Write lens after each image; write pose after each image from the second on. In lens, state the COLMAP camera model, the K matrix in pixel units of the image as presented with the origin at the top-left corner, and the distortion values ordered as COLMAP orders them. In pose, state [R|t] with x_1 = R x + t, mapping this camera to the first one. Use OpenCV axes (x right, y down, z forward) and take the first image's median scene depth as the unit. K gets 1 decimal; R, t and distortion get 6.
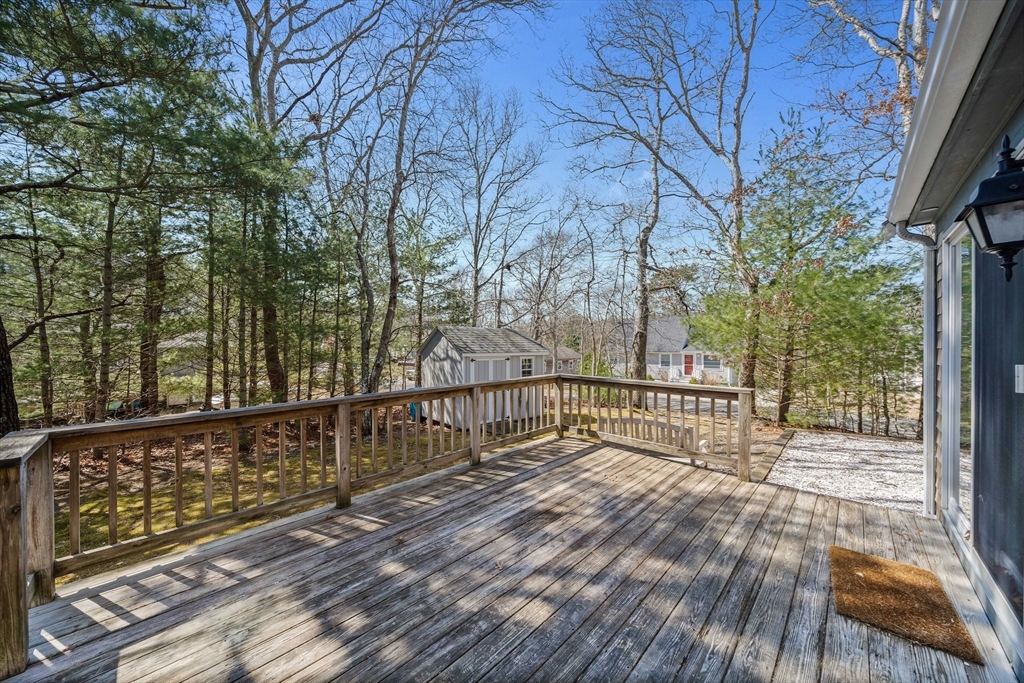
lens RADIAL K [[351.4, 0, 512.9], [0, 351.4, 345.0], [0, 0, 1]] dist [-0.004829, -0.000013]
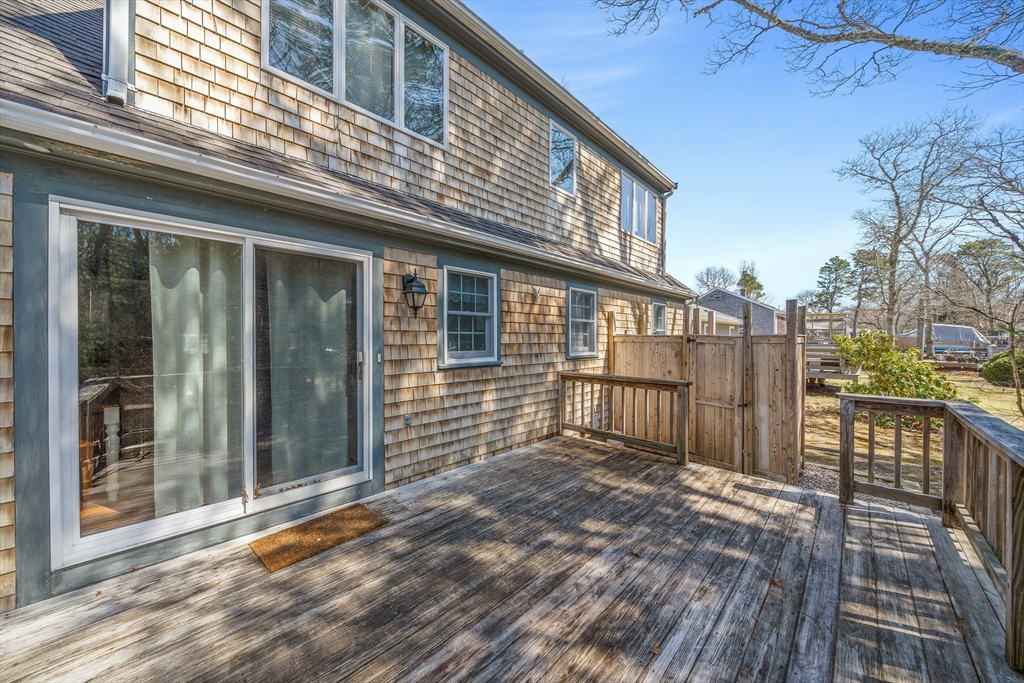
lens RADIAL K [[351.4, 0, 513.2], [0, 351.4, 339.9], [0, 0, 1]] dist [-0.004829, -0.000013]
pose [[-0.999978, 0.006565, -0.000476, 0.326107], [0.006562, 0.999963, 0.005637, -0.016555], [0.000513, 0.005634, -0.999984, 2.052907]]
